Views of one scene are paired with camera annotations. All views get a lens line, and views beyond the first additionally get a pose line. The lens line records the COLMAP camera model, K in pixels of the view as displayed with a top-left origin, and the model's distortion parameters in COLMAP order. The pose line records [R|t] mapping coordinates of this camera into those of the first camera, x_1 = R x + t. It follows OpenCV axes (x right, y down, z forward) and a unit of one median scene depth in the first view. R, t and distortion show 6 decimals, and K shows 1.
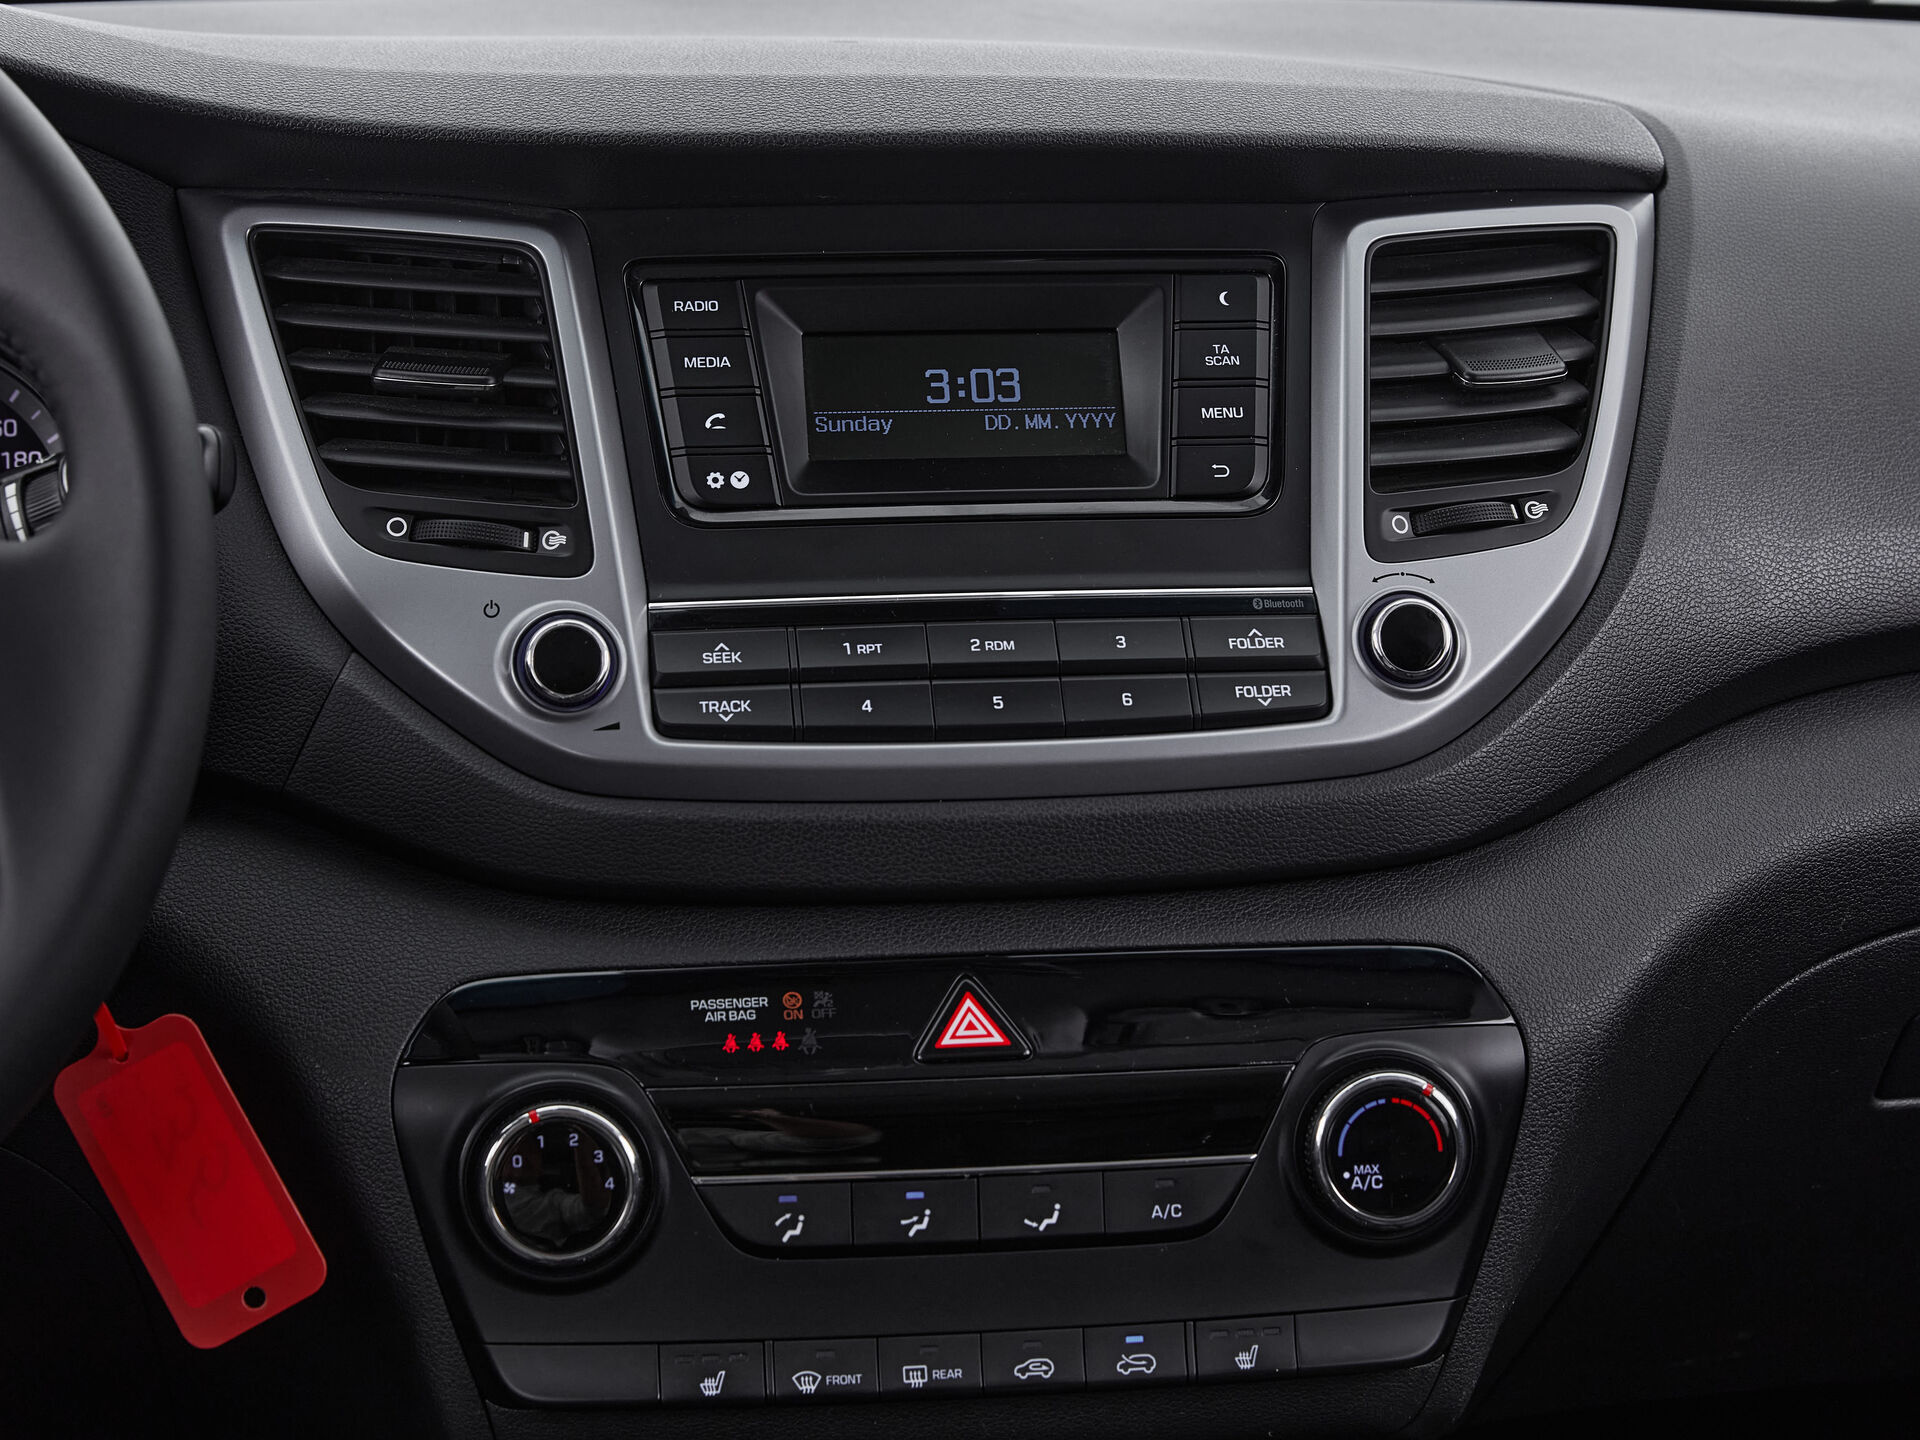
lens RADIAL K [[3876.8, 0, 964.2], [0, 3876.8, 752.4], [0, 0, 1]] dist [-0.056715, -0.169794]
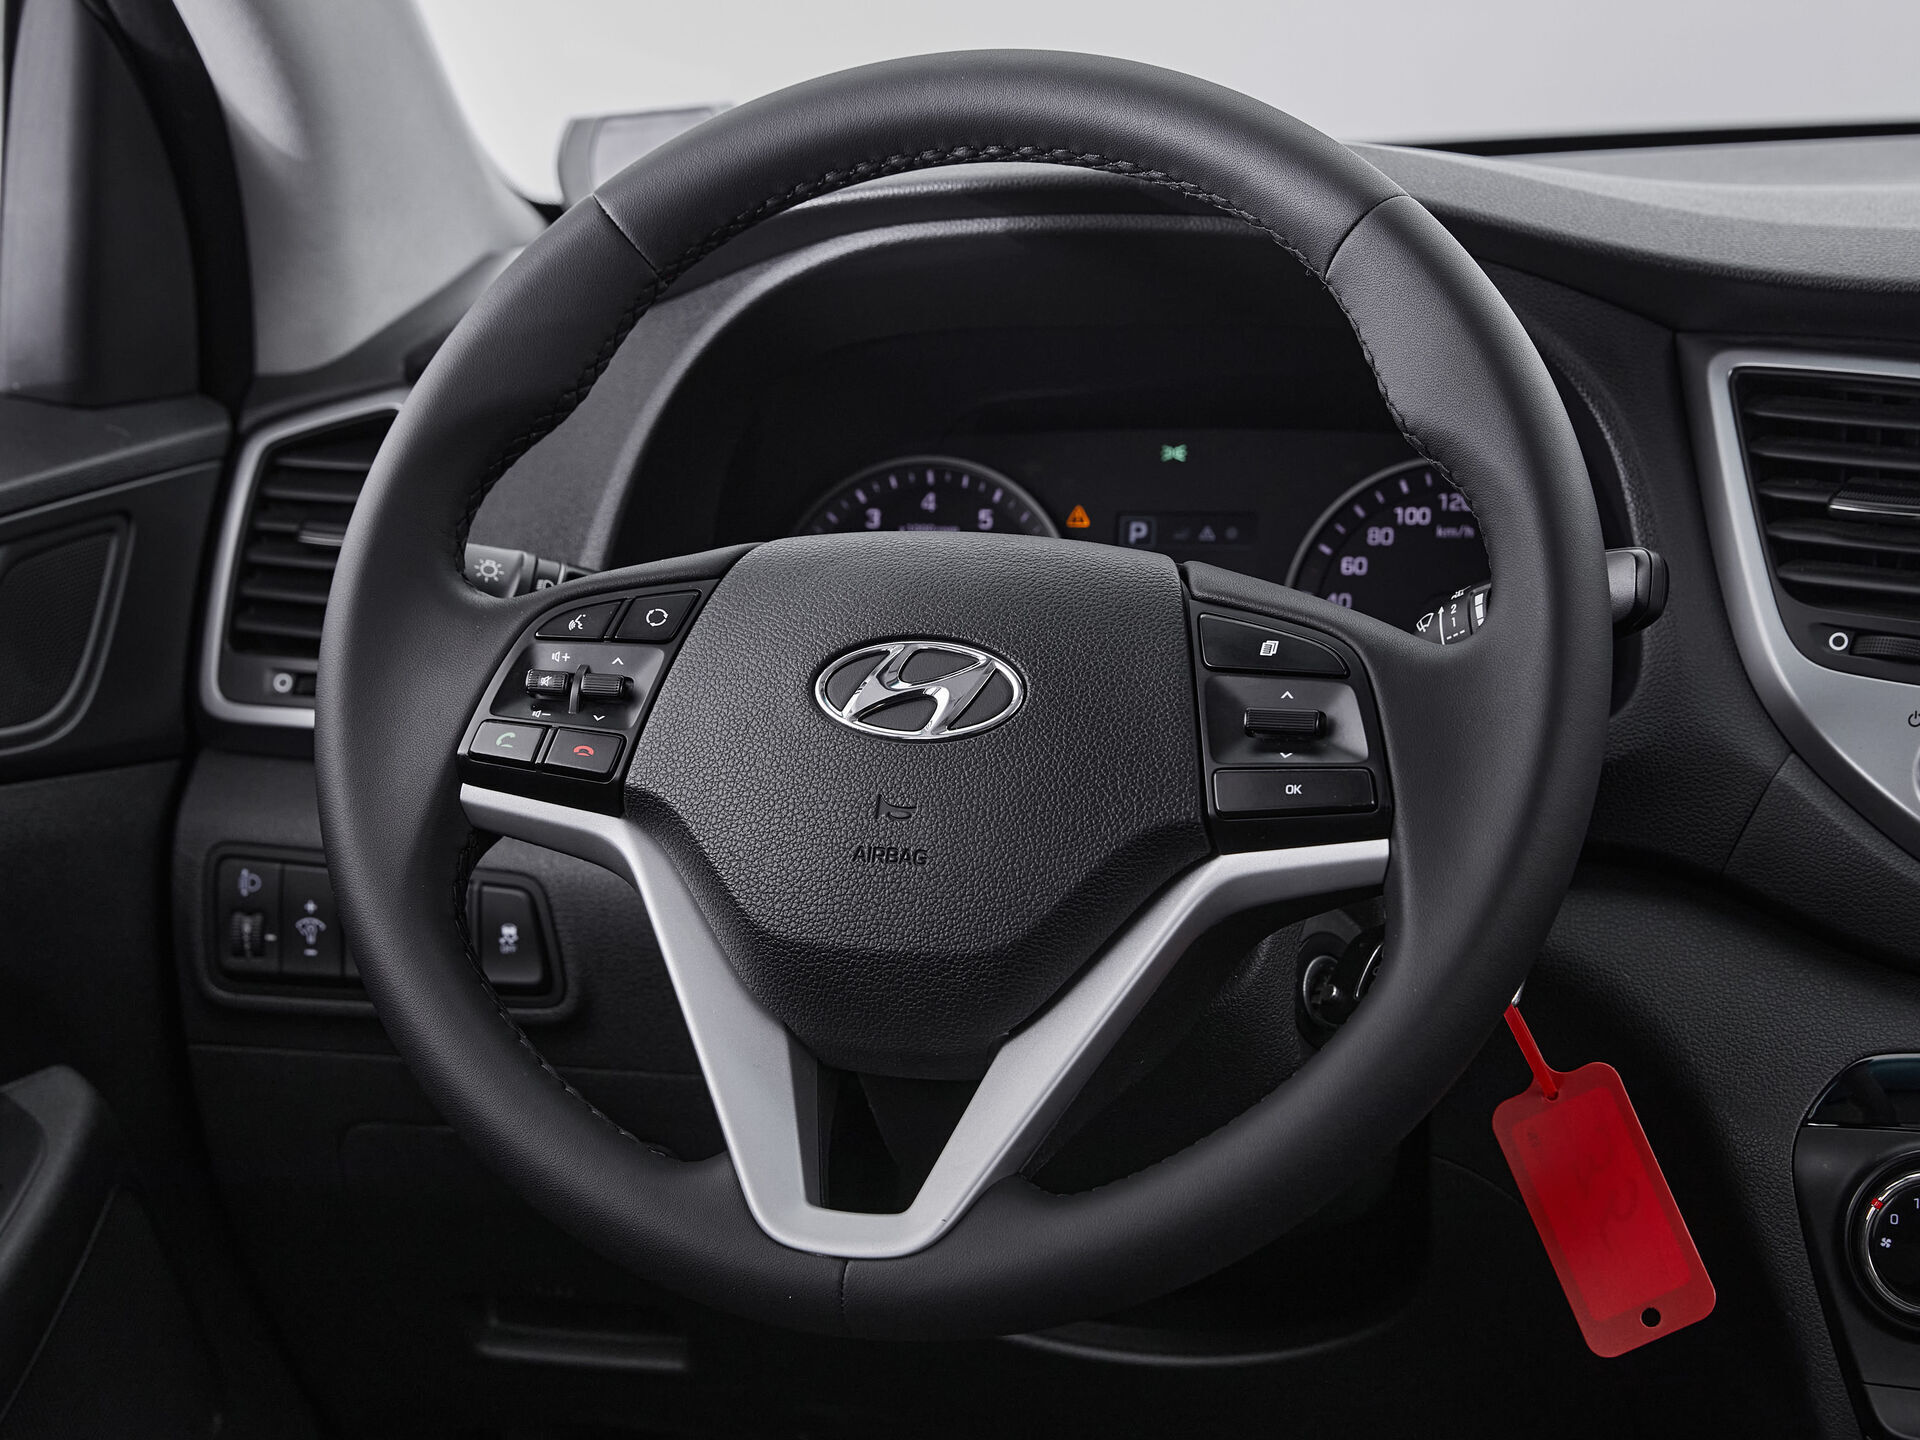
lens RADIAL K [[4308.6, 0, 960.0], [0, 4308.6, 720.0], [0, 0, 1]] dist [-0.042473, -0.107155]
pose [[0.895775, 0.041079, -0.442605, 0.175802], [-0.056936, 0.998122, -0.022593, 0.006324], [0.440846, 0.045439, 0.896432, -0.214412]]
